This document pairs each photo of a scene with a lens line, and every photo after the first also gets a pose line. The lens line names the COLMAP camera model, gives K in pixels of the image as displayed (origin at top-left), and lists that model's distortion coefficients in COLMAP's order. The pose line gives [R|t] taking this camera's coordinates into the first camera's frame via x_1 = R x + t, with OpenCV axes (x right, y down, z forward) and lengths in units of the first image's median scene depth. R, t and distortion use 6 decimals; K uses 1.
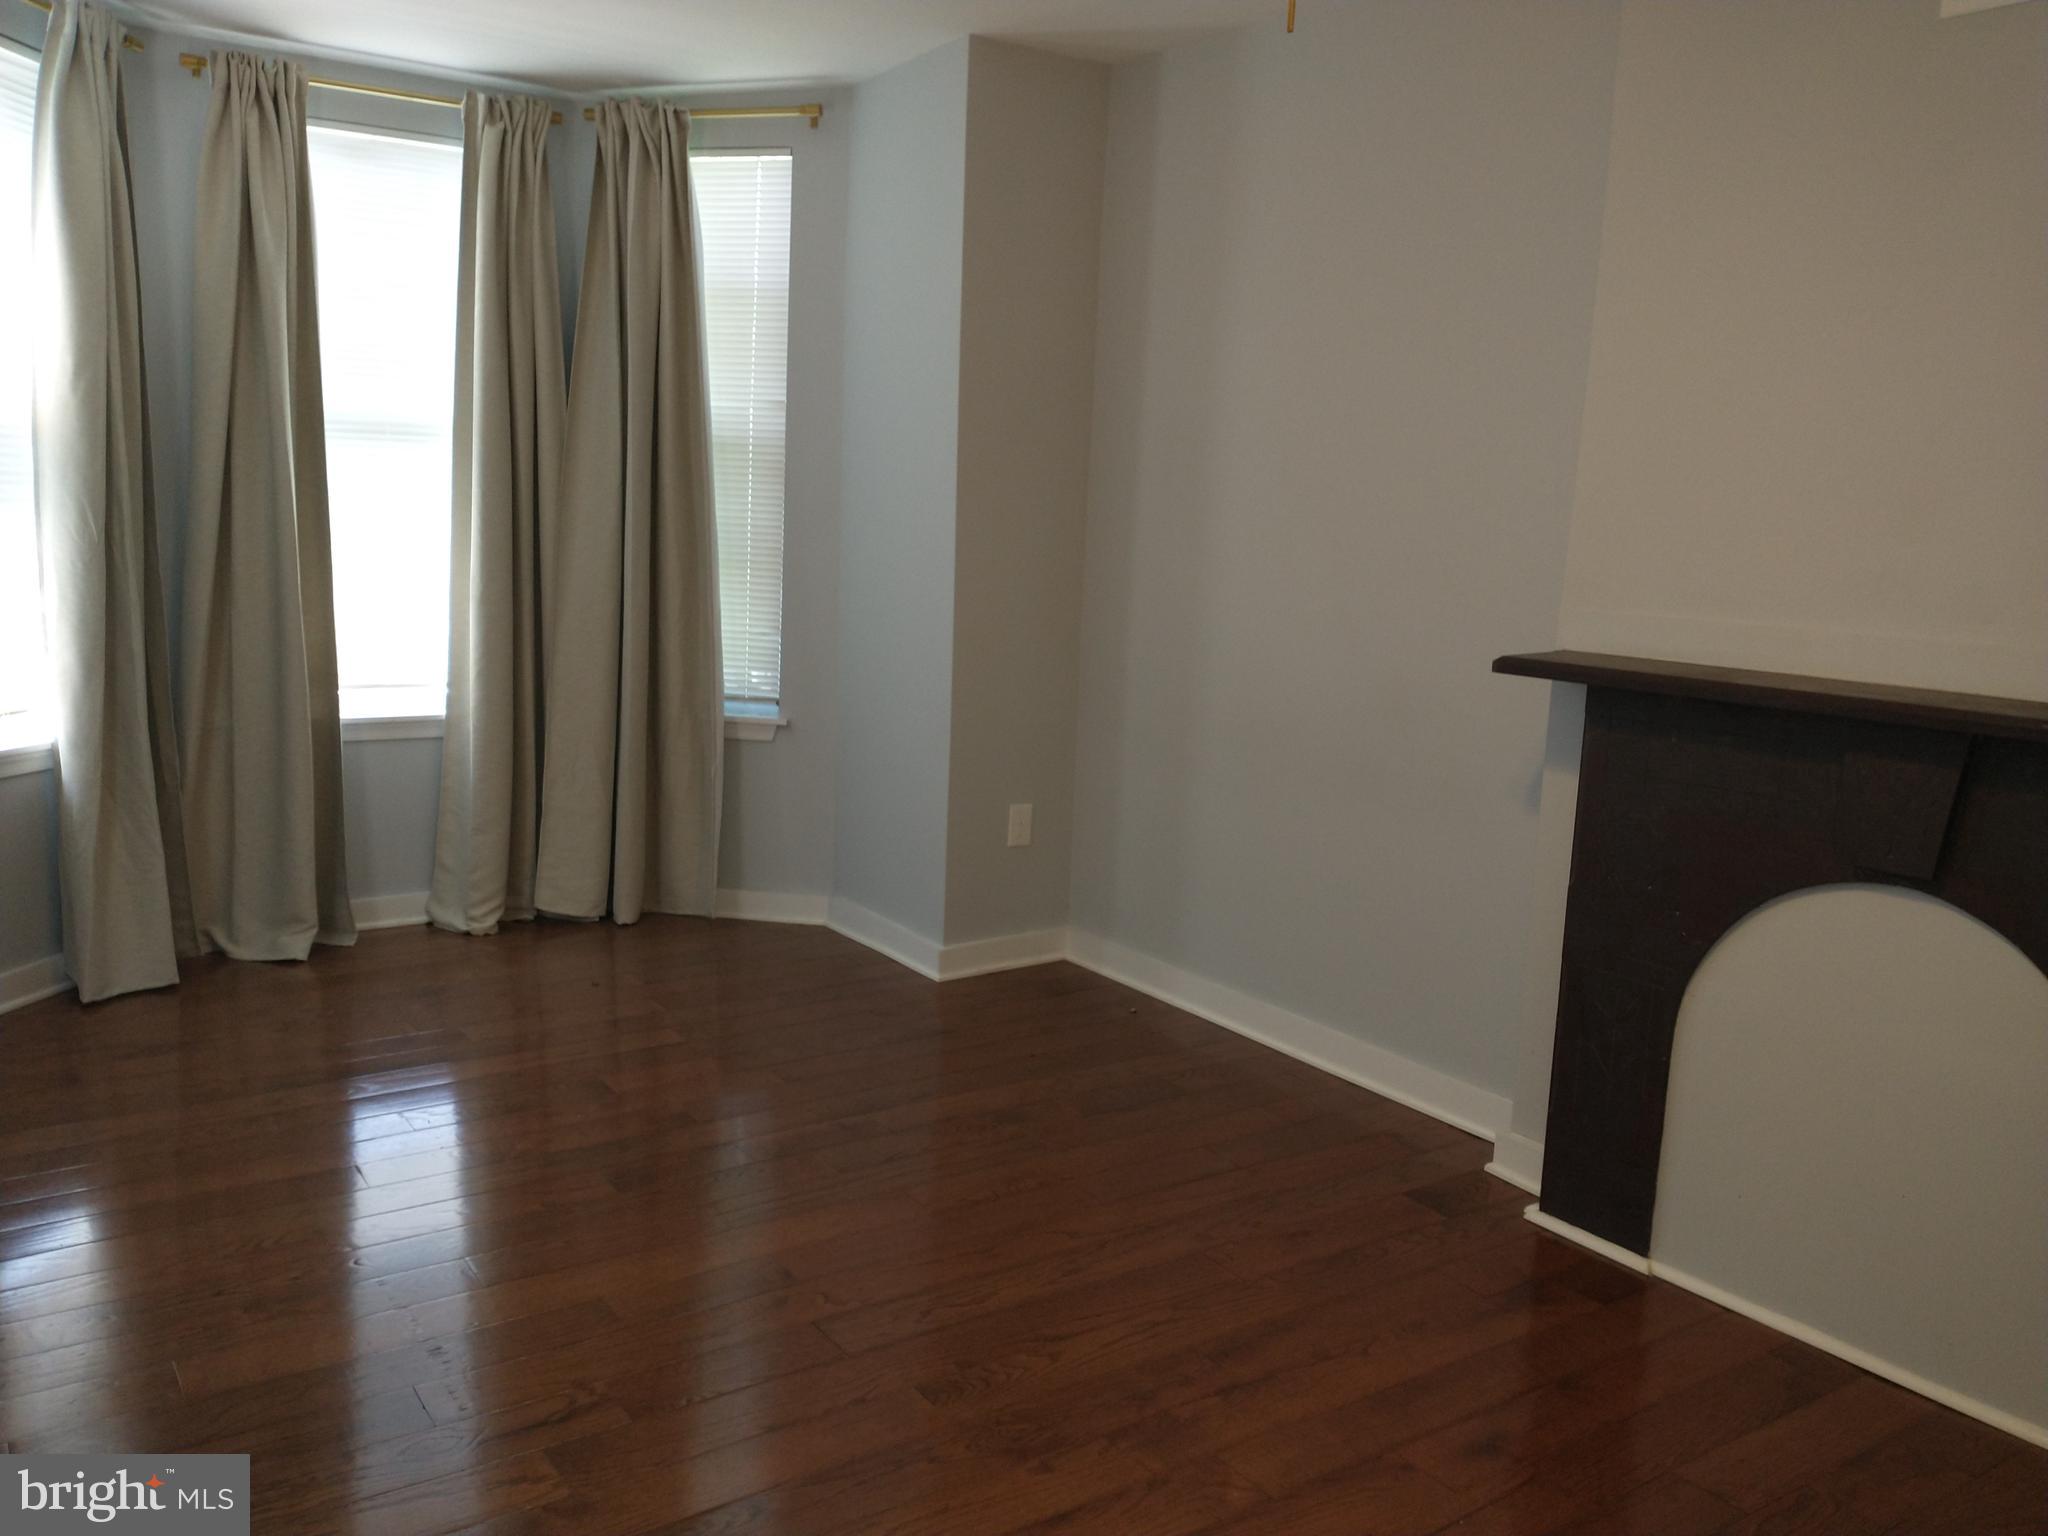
lens RADIAL K [[1558.7, 0, 1043.4], [0, 1558.7, 770.4], [0, 0, 1]] dist [-0.011367, -0.055970]
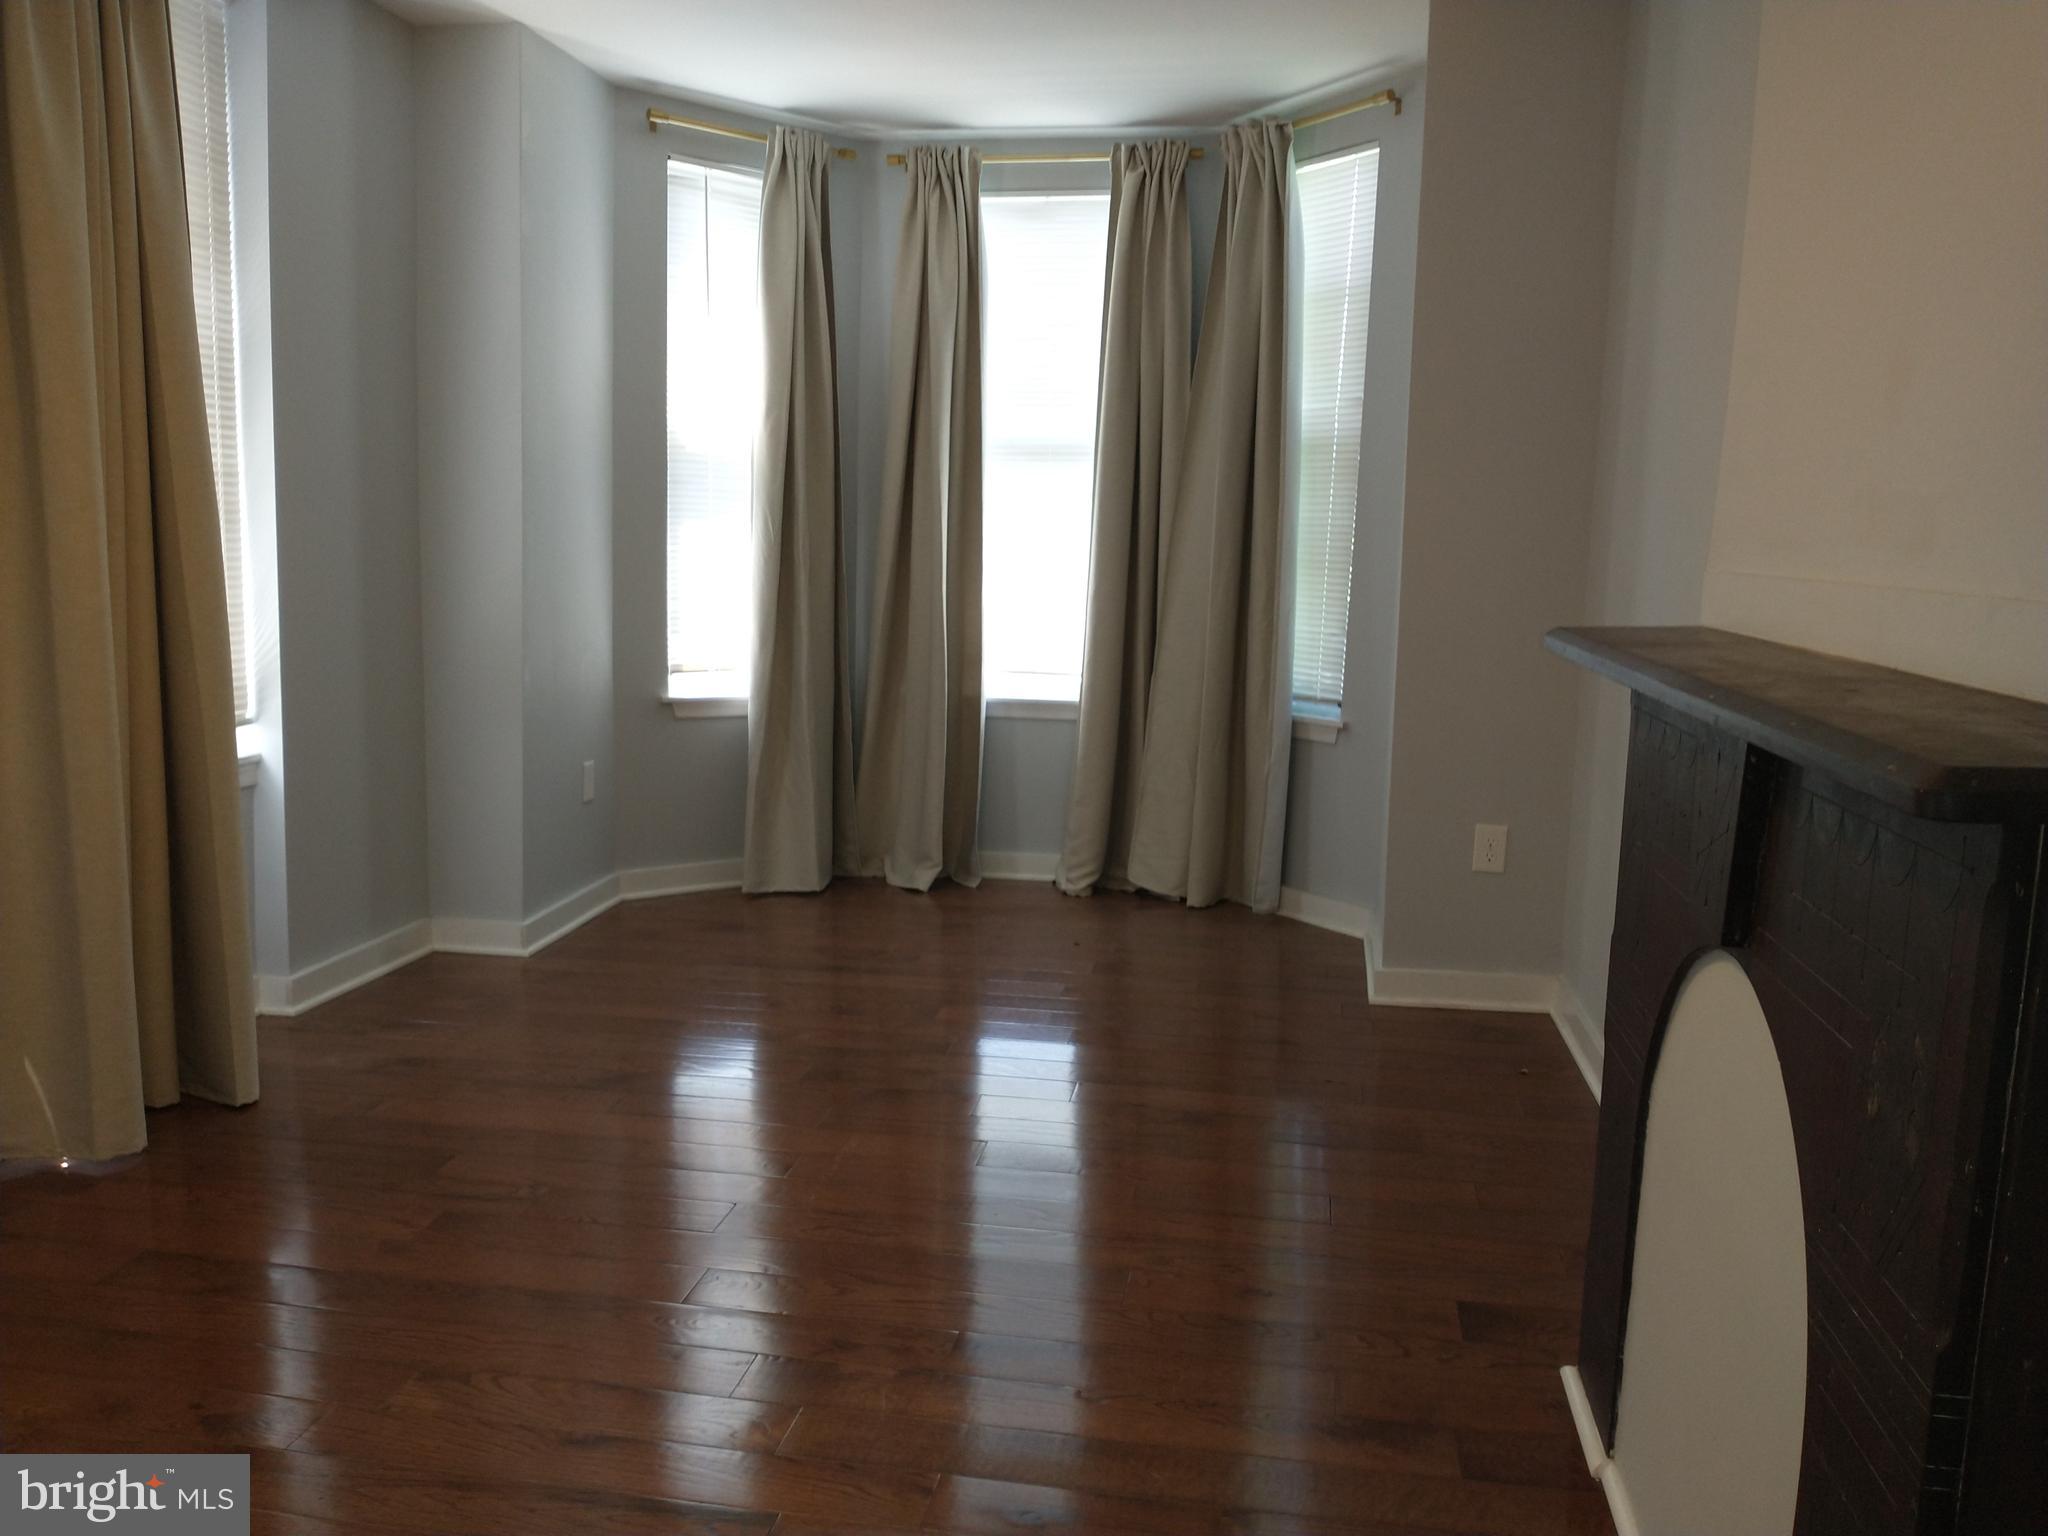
lens RADIAL K [[1558.7, 0, 1029.9], [0, 1558.7, 769.7], [0, 0, 1]] dist [-0.011367, -0.055970]
pose [[0.717279, 0.078905, -0.692304, 0.390846], [-0.100910, 0.994856, 0.008839, 0.008825], [0.689440, 0.063520, 0.721552, 0.165831]]
